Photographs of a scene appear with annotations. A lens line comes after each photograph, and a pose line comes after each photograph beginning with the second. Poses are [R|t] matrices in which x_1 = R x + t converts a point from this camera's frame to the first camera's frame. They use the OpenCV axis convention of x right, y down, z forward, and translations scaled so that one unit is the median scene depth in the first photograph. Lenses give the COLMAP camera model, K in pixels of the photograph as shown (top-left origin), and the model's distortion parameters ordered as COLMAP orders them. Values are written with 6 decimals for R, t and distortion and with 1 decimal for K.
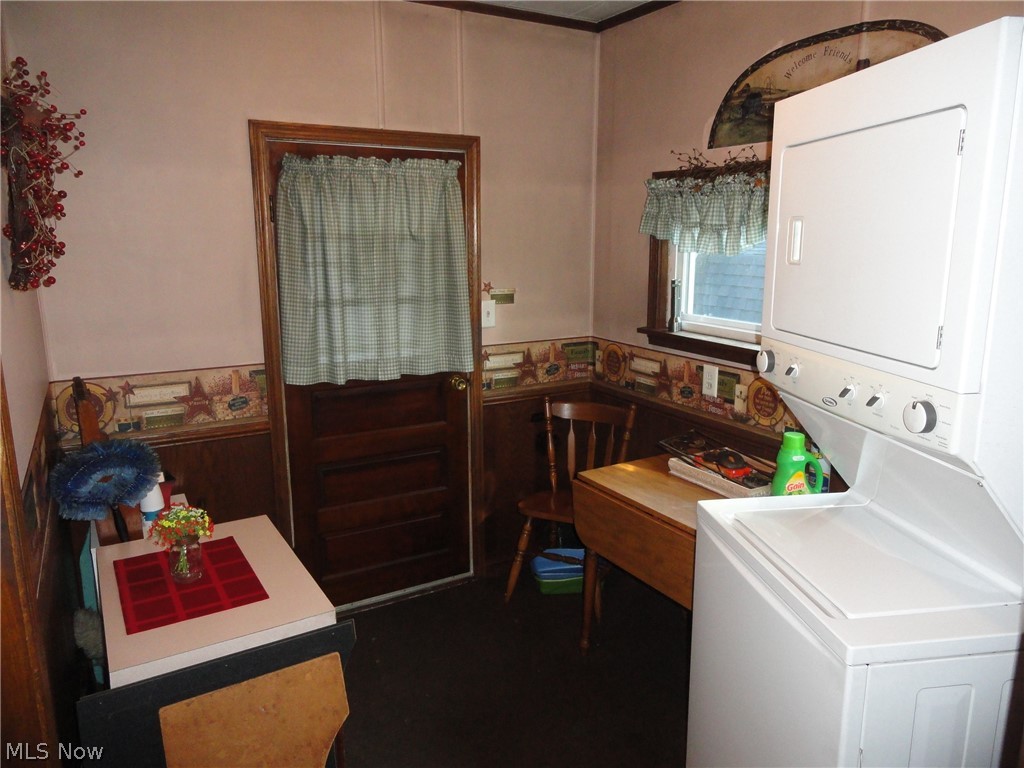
lens RADIAL K [[726.3, 0, 515.7], [0, 726.3, 381.4], [0, 0, 1]] dist [0.004874, 0.009922]
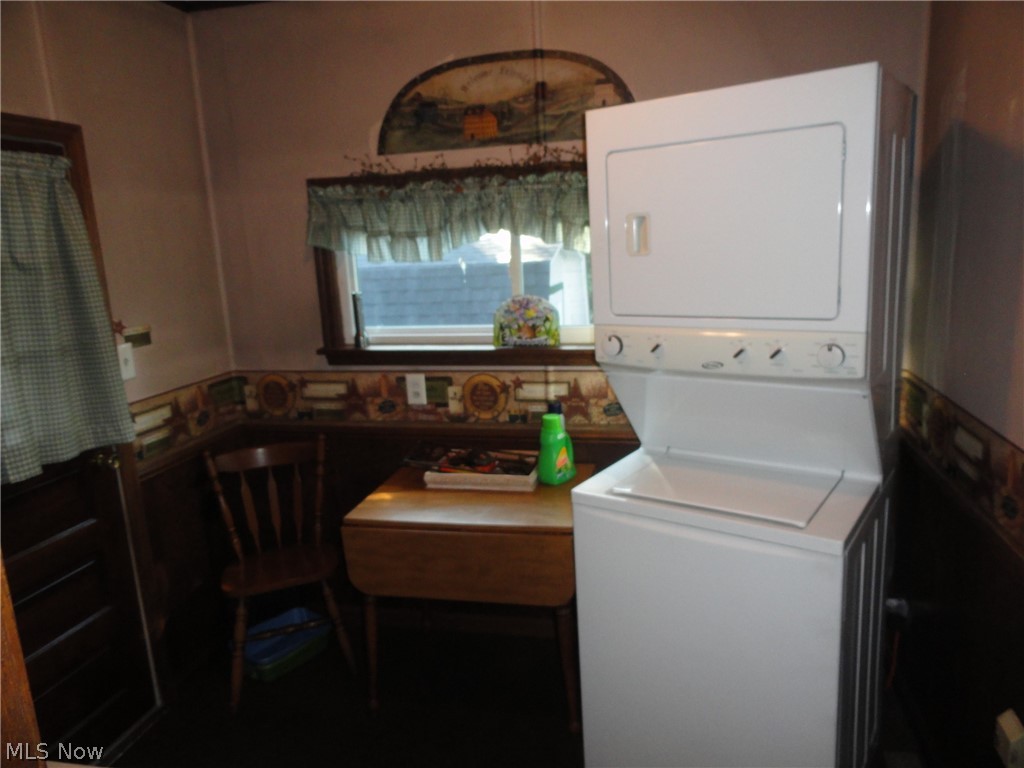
lens RADIAL K [[726.3, 0, 515.8], [0, 726.3, 384.0], [0, 0, 1]] dist [0.004874, 0.009922]
pose [[0.682479, -0.179798, 0.708446, -0.328878], [0.195827, 0.978815, 0.059766, -0.039516], [-0.704184, 0.097944, 0.703230, 0.201169]]
